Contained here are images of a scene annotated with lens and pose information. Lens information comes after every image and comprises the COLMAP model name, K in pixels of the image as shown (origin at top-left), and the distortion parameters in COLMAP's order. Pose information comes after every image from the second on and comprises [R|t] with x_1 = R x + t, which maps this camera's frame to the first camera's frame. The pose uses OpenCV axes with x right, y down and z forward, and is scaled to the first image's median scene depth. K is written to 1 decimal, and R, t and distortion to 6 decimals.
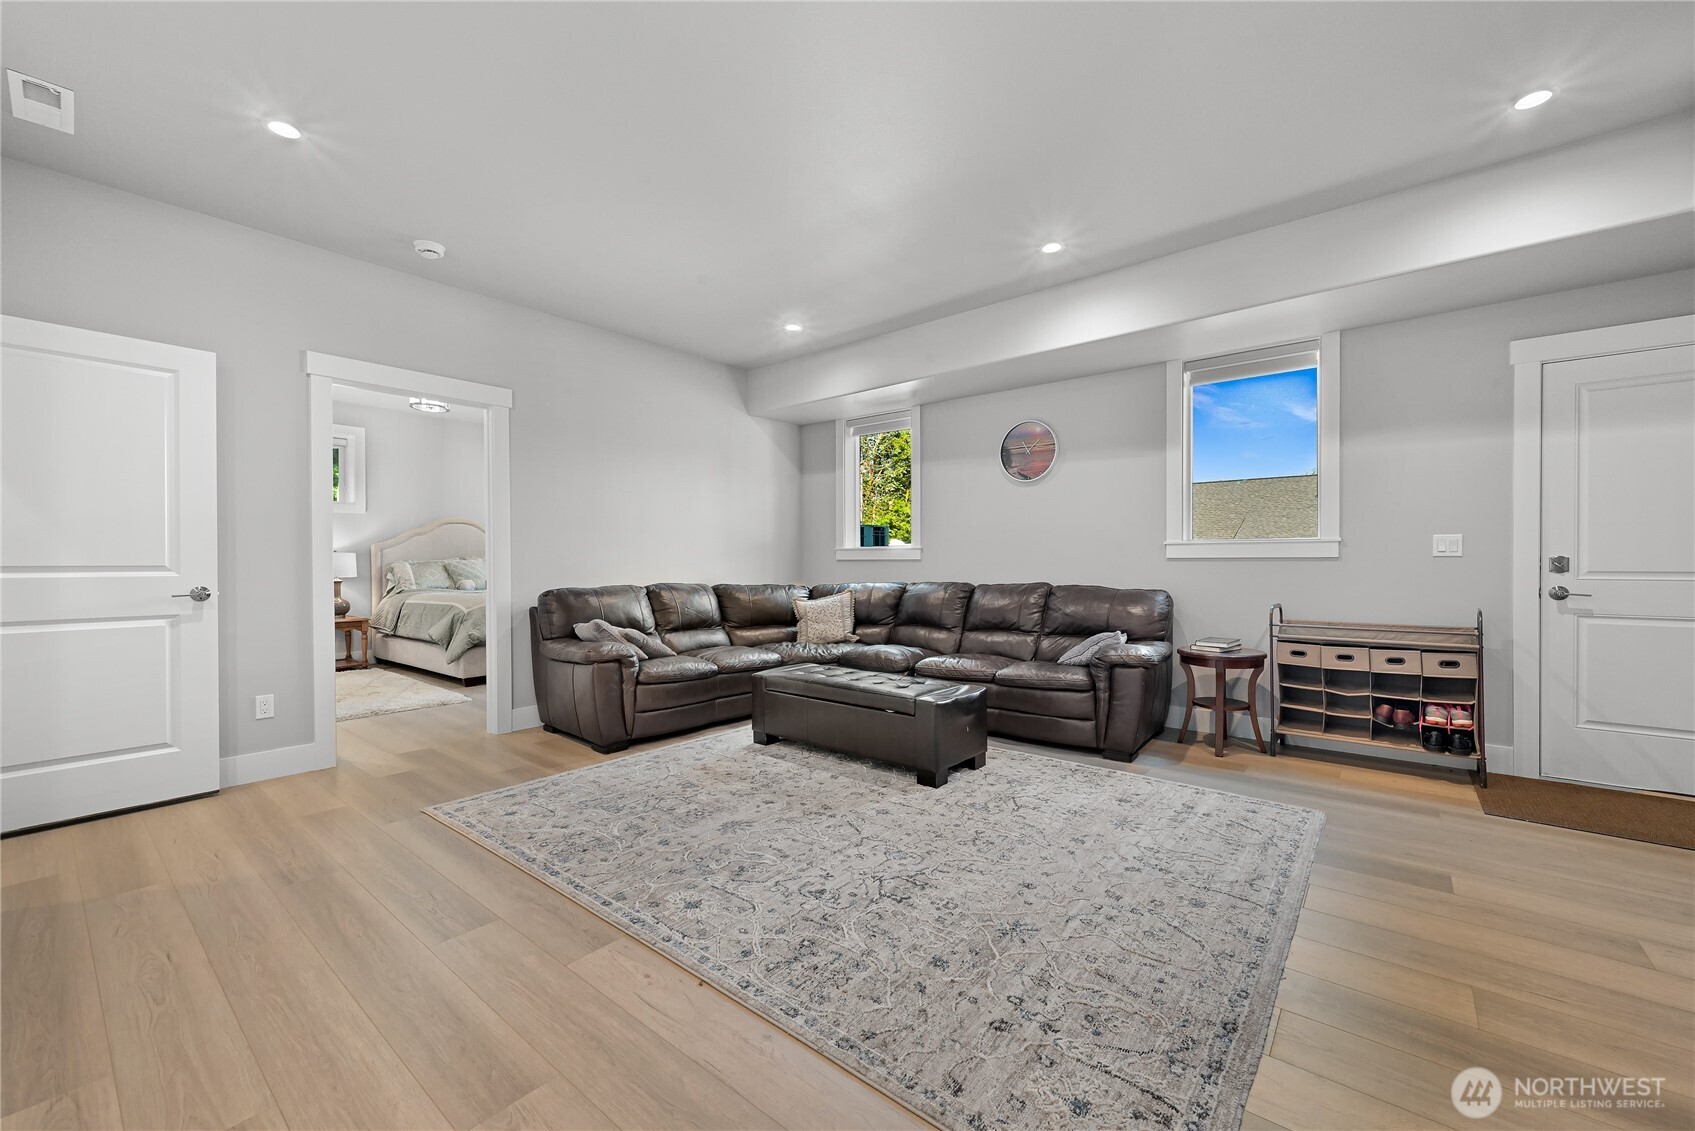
lens RADIAL K [[668.7, 0, 861.1], [0, 668.7, 561.0], [0, 0, 1]] dist [-0.001708, -0.000195]
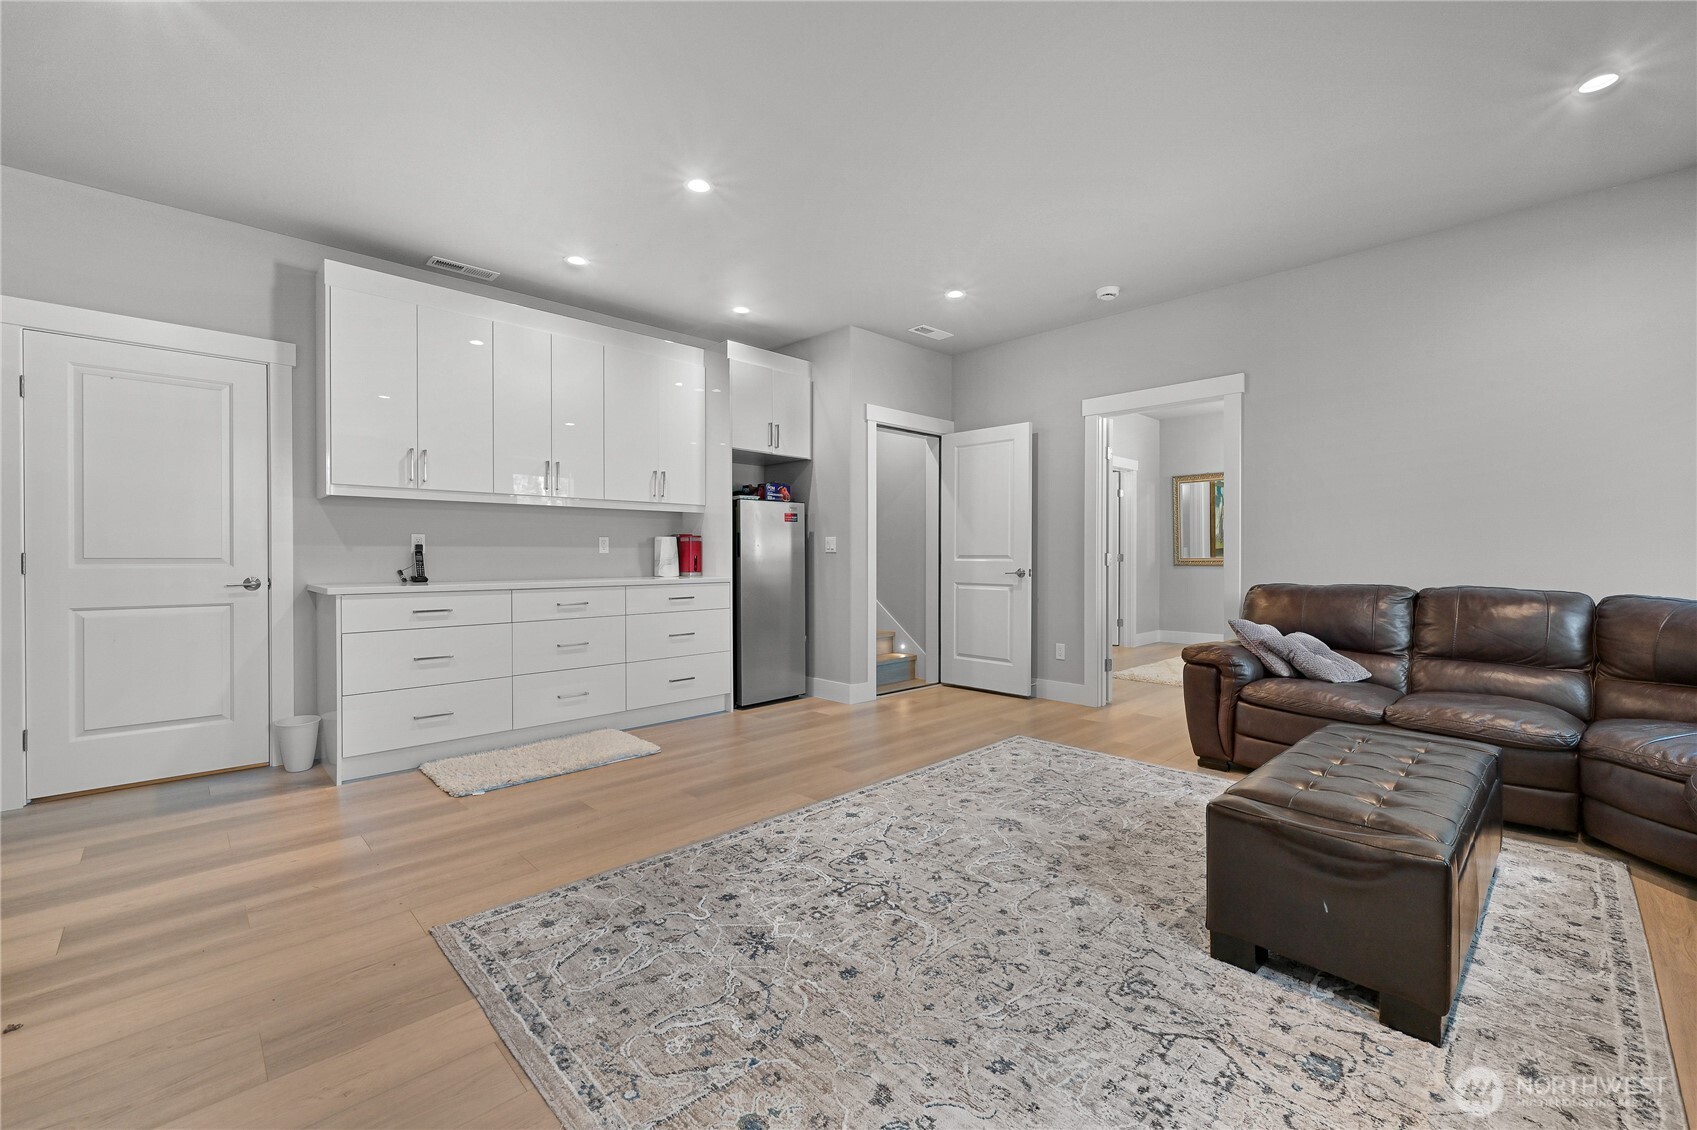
lens RADIAL K [[720.2, 0, 861.7], [0, 720.2, 563.0], [0, 0, 1]] dist [-0.003900, 0.000734]
pose [[-0.128847, 0.015021, -0.991551, 0.843490], [0.000882, 0.999887, 0.015032, -0.001264], [0.991664, 0.001062, -0.128846, 0.886692]]
